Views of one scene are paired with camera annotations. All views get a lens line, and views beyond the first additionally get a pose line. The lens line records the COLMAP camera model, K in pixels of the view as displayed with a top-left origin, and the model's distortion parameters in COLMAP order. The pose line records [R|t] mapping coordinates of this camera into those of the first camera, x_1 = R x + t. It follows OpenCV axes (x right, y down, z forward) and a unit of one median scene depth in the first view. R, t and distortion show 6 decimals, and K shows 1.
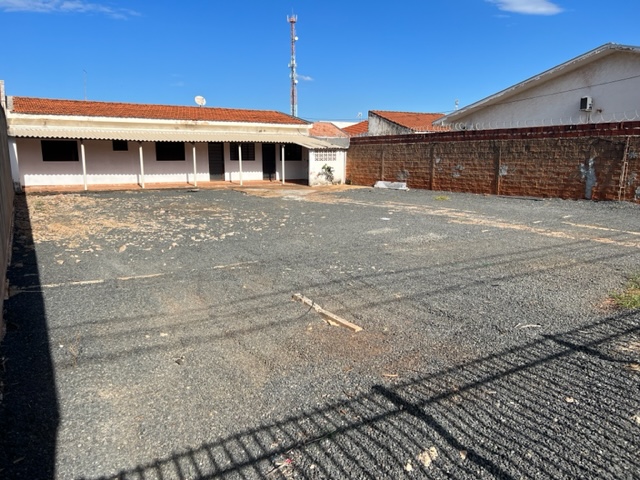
lens RADIAL K [[494.3, 0, 320.0], [0, 494.3, 240.0], [0, 0, 1]] dist [0.004774, -0.004282]
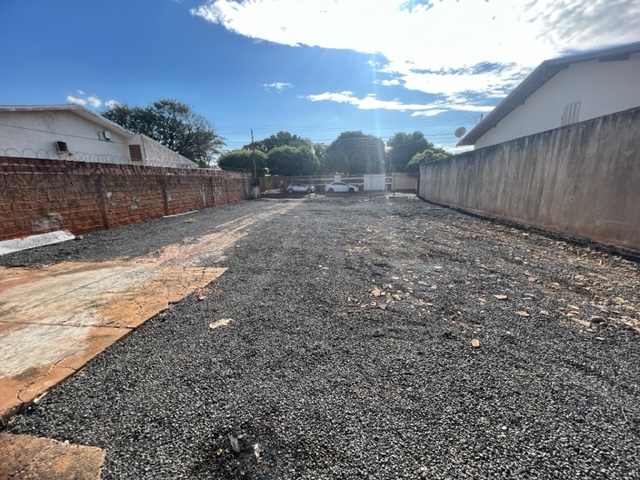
lens RADIAL K [[258.2, 0, 320.0], [0, 258.2, 240.0], [0, 0, 1]] dist [-0.000229, -0.000080]
pose [[-0.801051, -0.114796, 0.587485, -0.293395], [0.128402, 0.925641, 0.355952, -0.164900], [-0.584662, 0.360570, -0.726745, 0.935257]]
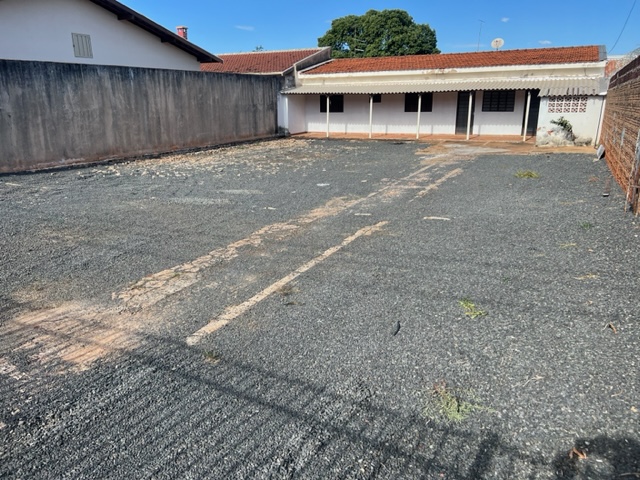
lens RADIAL K [[494.3, 0, 320.0], [0, 494.3, 240.0], [0, 0, 1]] dist [0.004774, -0.004282]
pose [[0.537389, 0.214383, -0.815630, 0.466387], [-0.134868, 0.976549, 0.167820, -0.048583], [0.832480, 0.019818, 0.553700, 0.287315]]
